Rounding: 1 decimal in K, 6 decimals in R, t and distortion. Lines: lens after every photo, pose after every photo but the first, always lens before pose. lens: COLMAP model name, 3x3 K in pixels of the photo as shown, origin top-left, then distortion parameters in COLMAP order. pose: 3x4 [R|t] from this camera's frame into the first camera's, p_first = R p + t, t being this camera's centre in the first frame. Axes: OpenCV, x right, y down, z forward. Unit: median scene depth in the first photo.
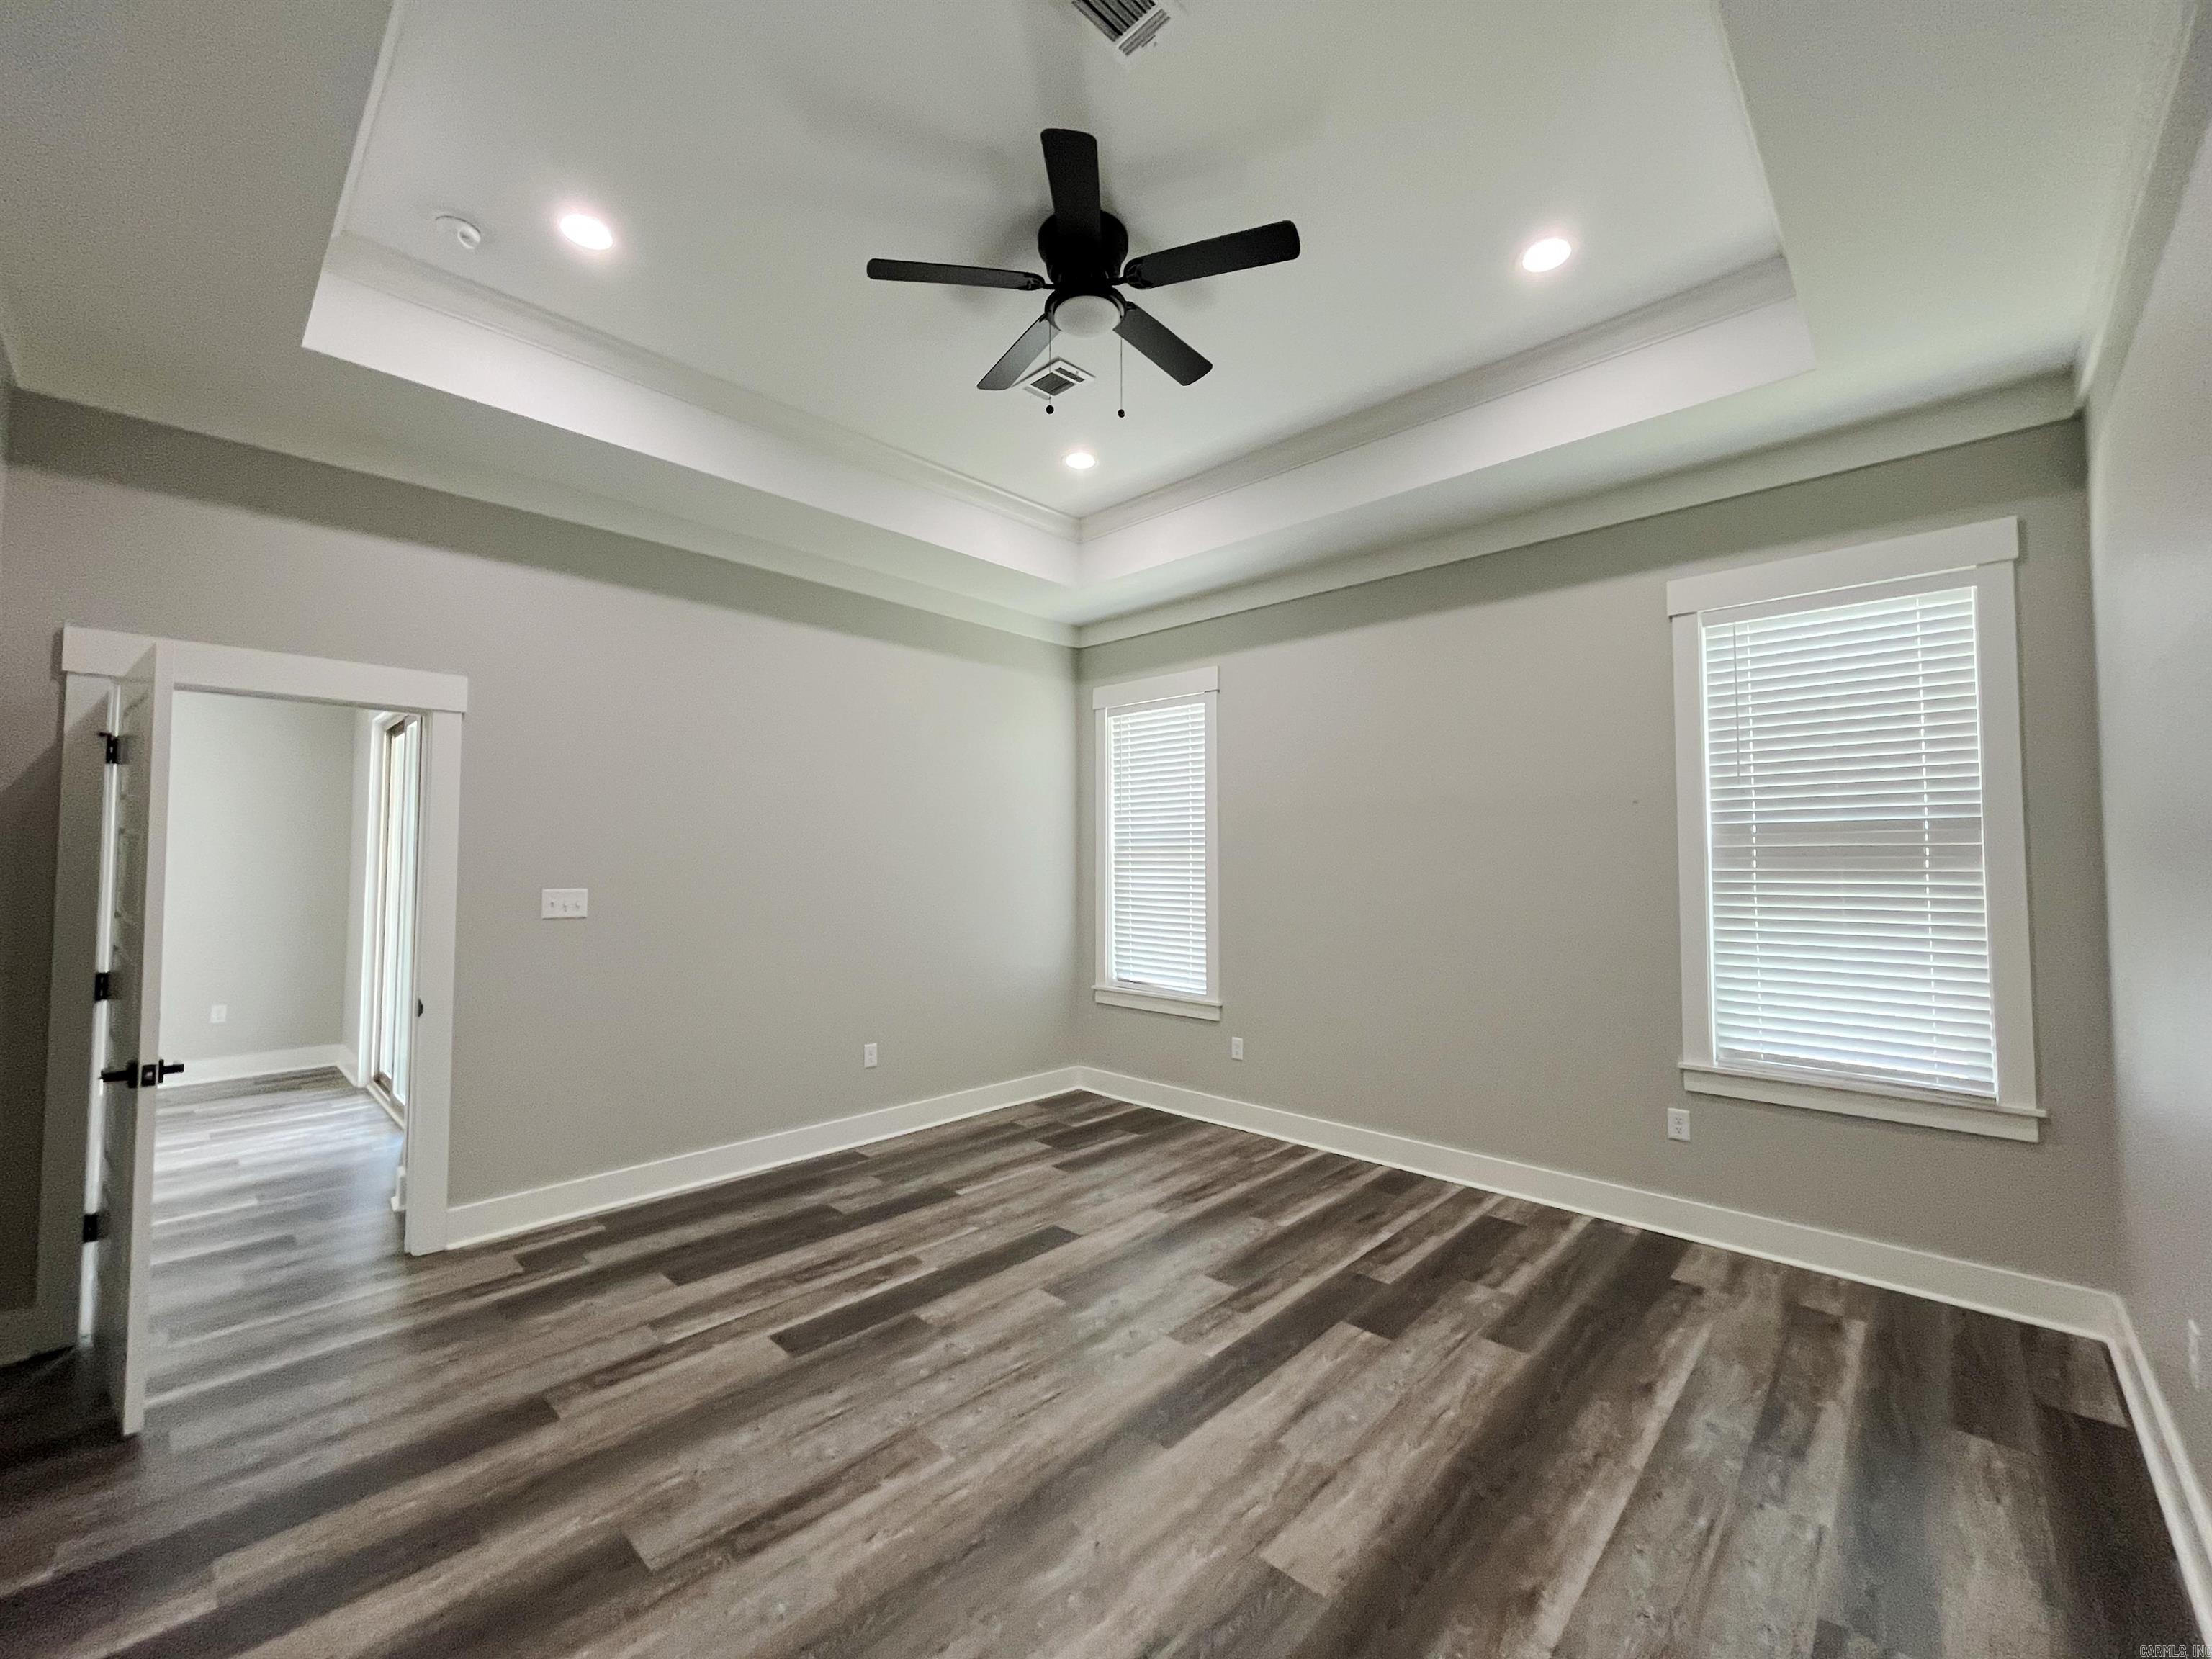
lens RADIAL K [[886.1, 0, 1106.0], [0, 886.1, 829.5], [0, 0, 1]] dist [-0.009219, -0.000021]
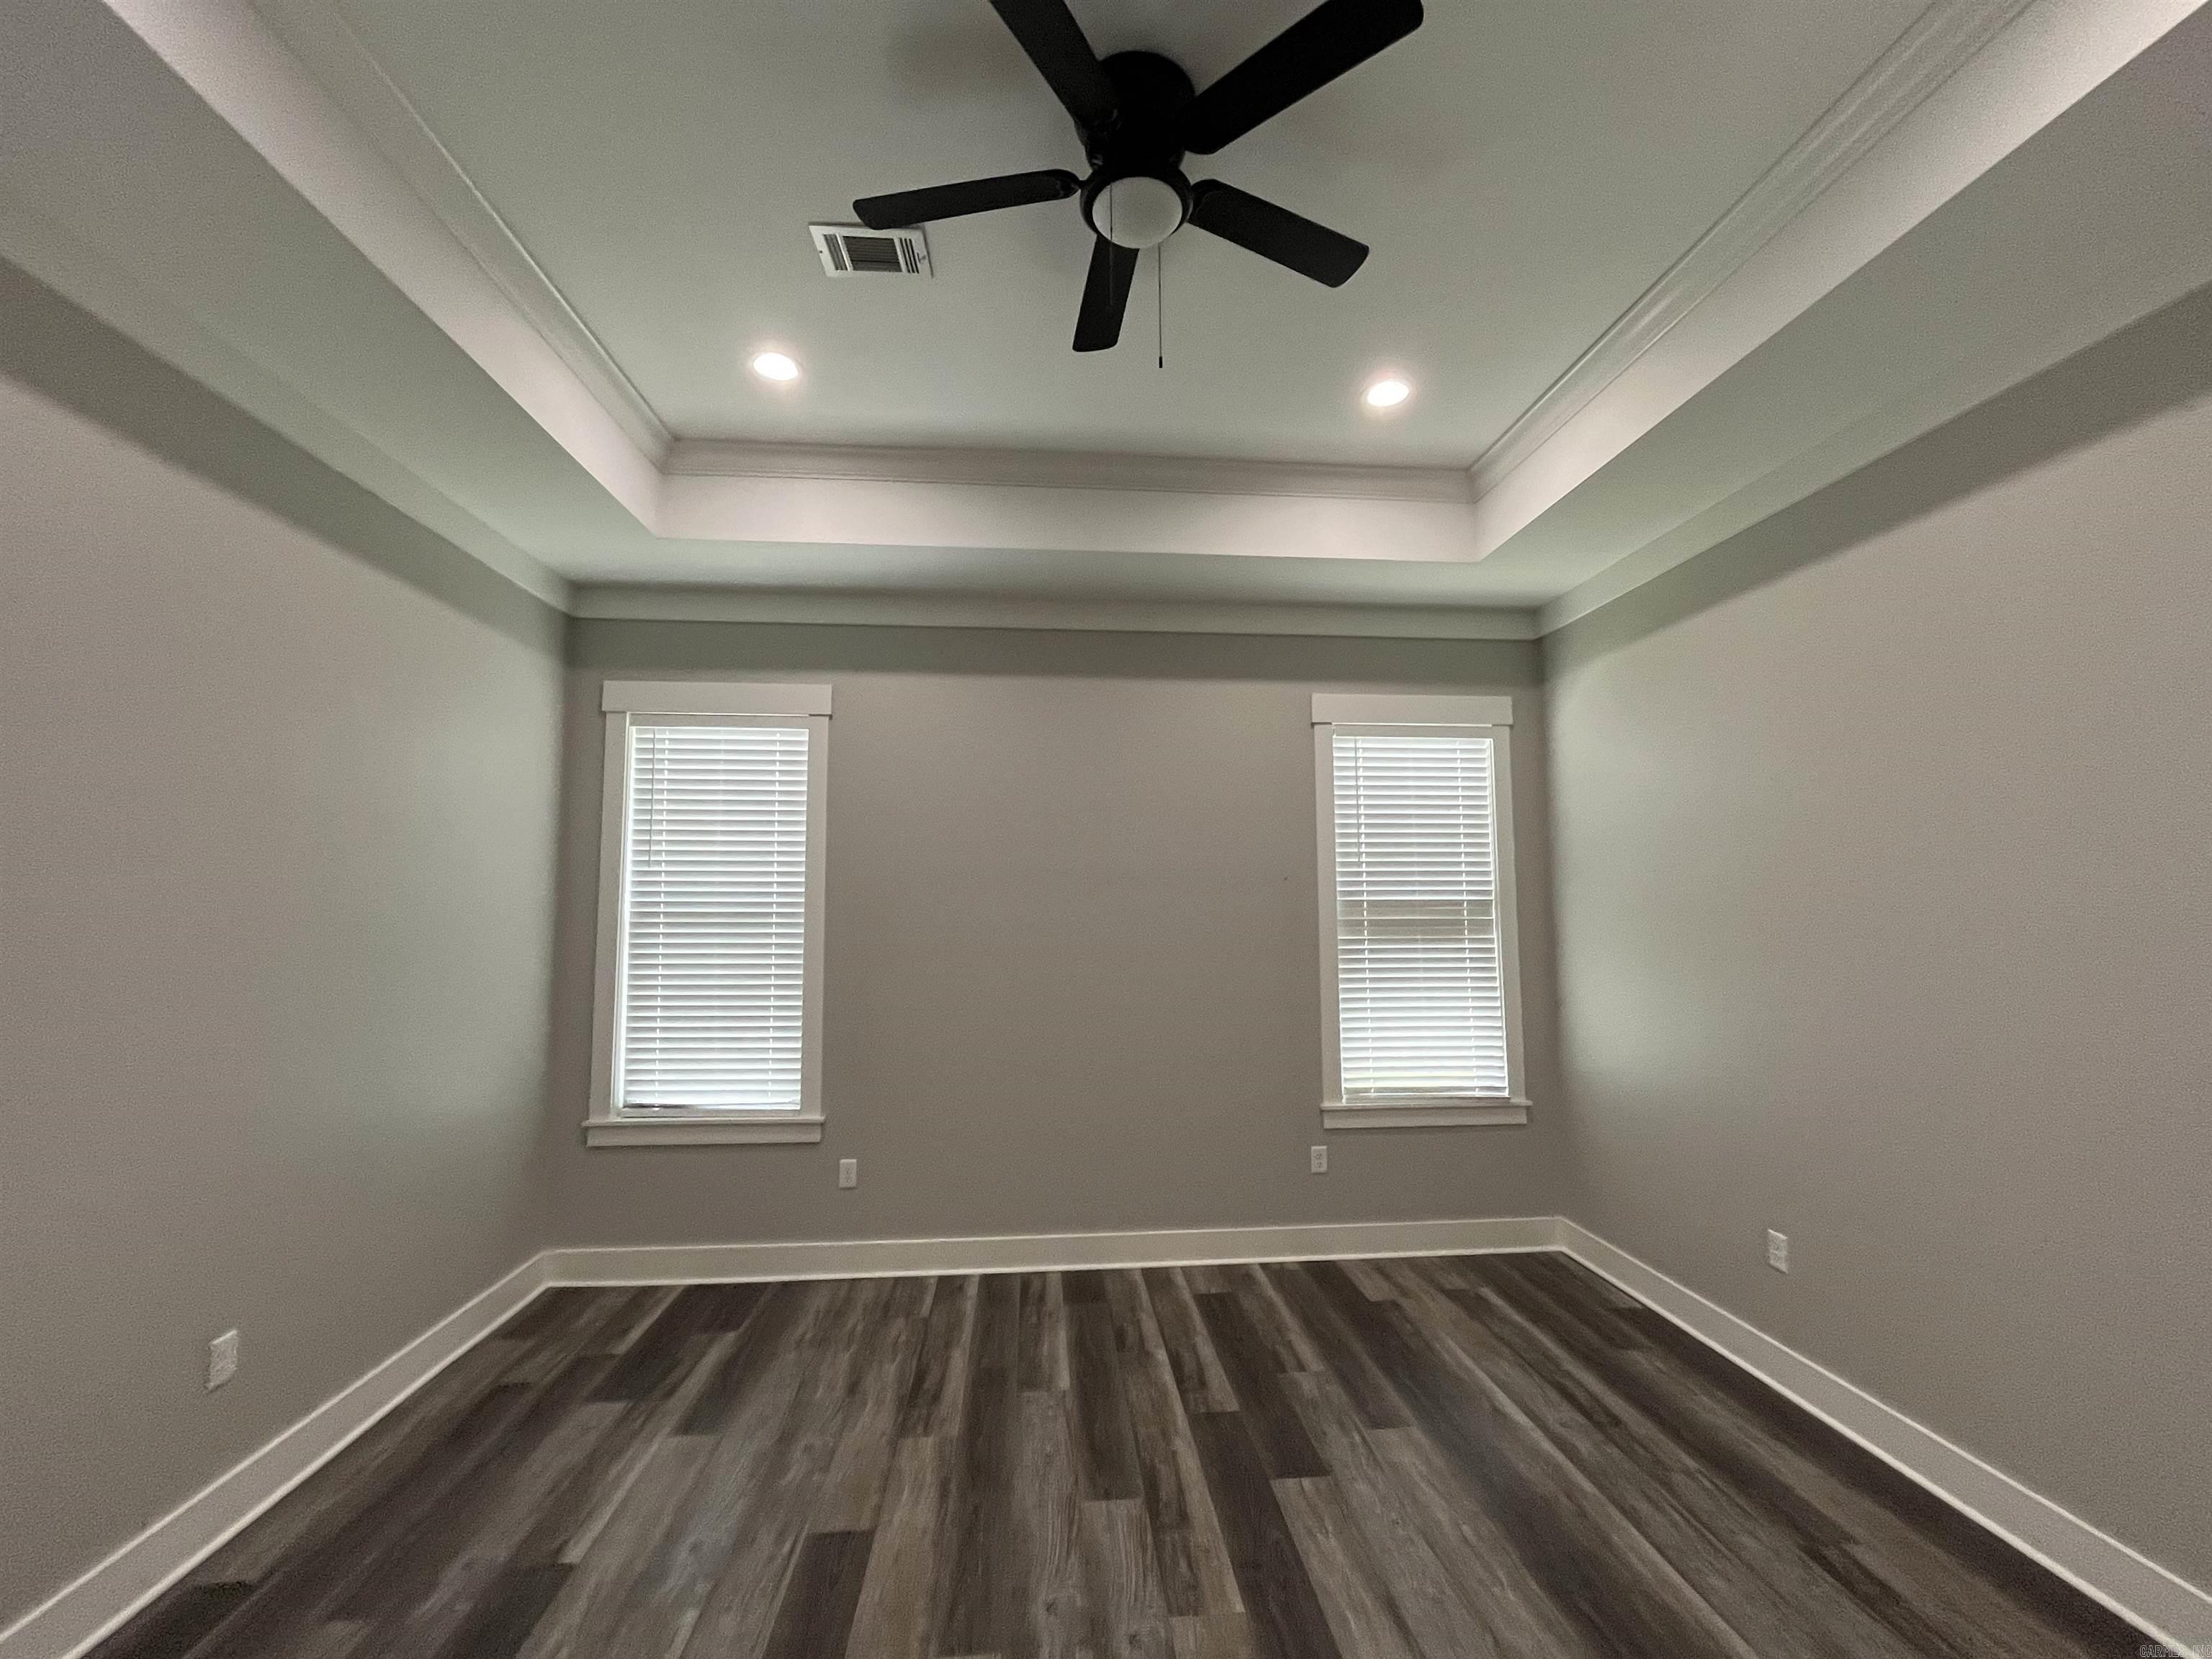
lens RADIAL K [[886.1, 0, 1106.0], [0, 886.1, 829.5], [0, 0, 1]] dist [-0.009219, -0.000021]
pose [[0.665904, 0.062572, 0.743409, -0.433565], [-0.025115, 0.997792, -0.061487, -0.019766], [-0.745615, 0.022273, 0.666005, 0.434926]]
